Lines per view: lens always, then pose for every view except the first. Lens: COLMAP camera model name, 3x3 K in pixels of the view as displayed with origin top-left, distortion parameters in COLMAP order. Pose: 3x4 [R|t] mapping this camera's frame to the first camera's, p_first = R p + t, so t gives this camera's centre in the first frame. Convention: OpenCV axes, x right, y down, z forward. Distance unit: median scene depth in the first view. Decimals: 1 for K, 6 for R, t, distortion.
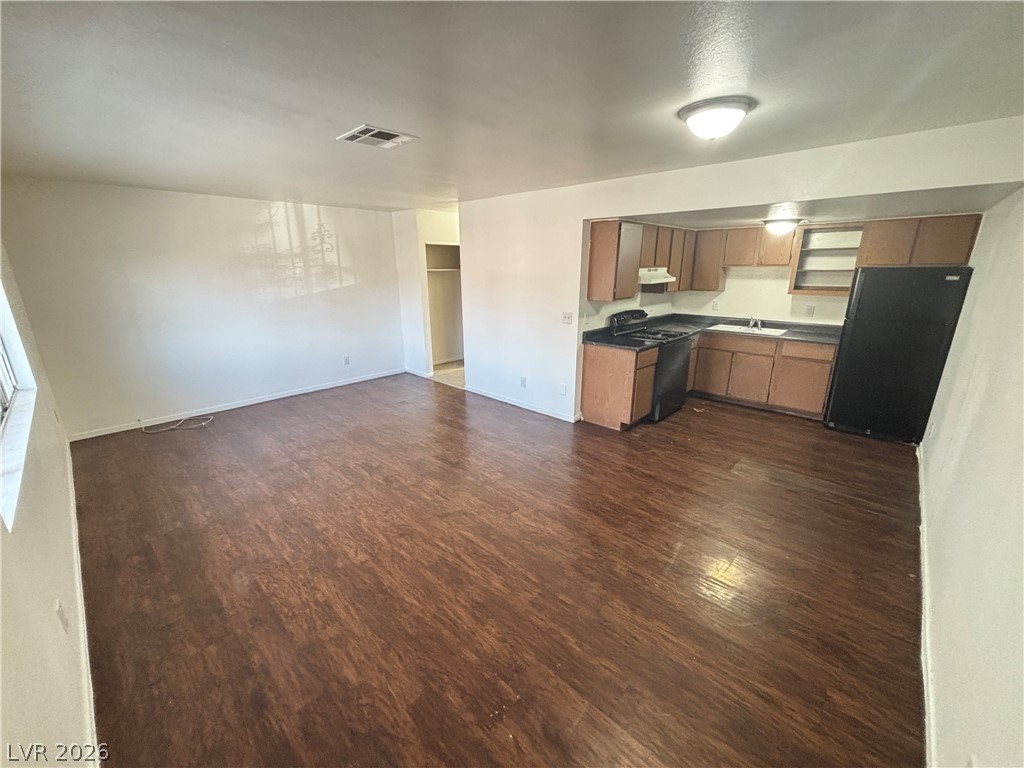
lens RADIAL K [[411.8, 0, 507.6], [0, 411.8, 375.6], [0, 0, 1]] dist [0.005837, -0.000479]
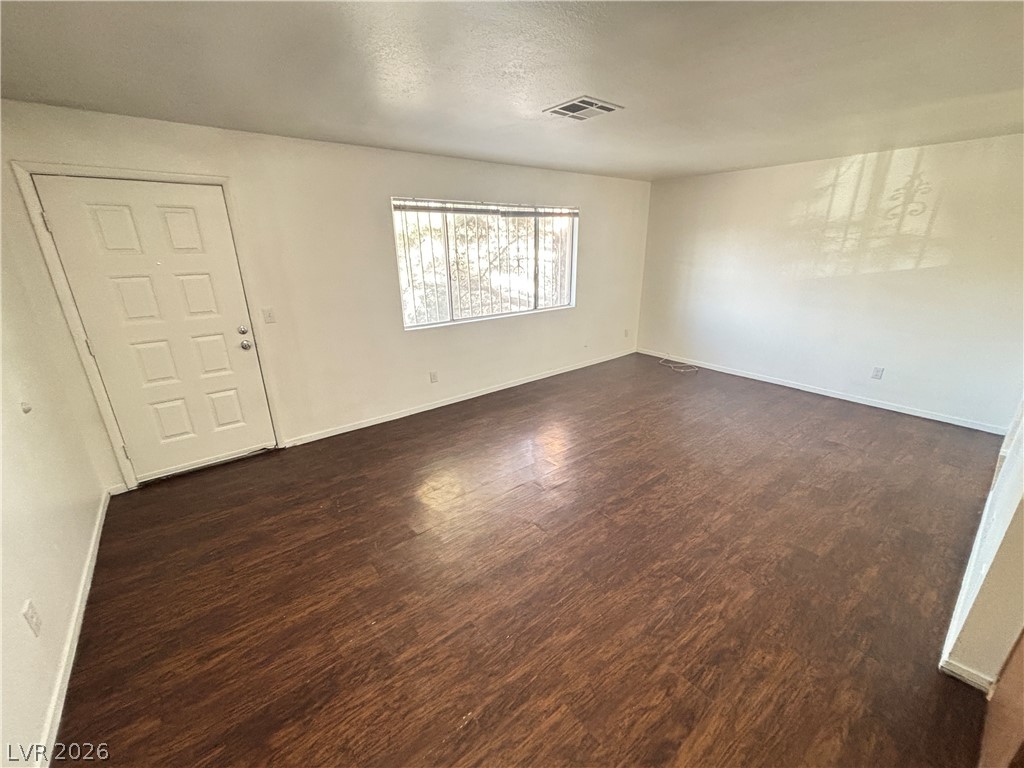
lens RADIAL K [[411.8, 0, 514.6], [0, 411.8, 376.4], [0, 0, 1]] dist [0.005837, -0.000479]
pose [[-0.124973, 0.312626, -0.941619, 0.461226], [-0.251741, 0.908010, 0.334879, -0.146591], [0.959692, 0.278895, -0.034776, 0.558926]]
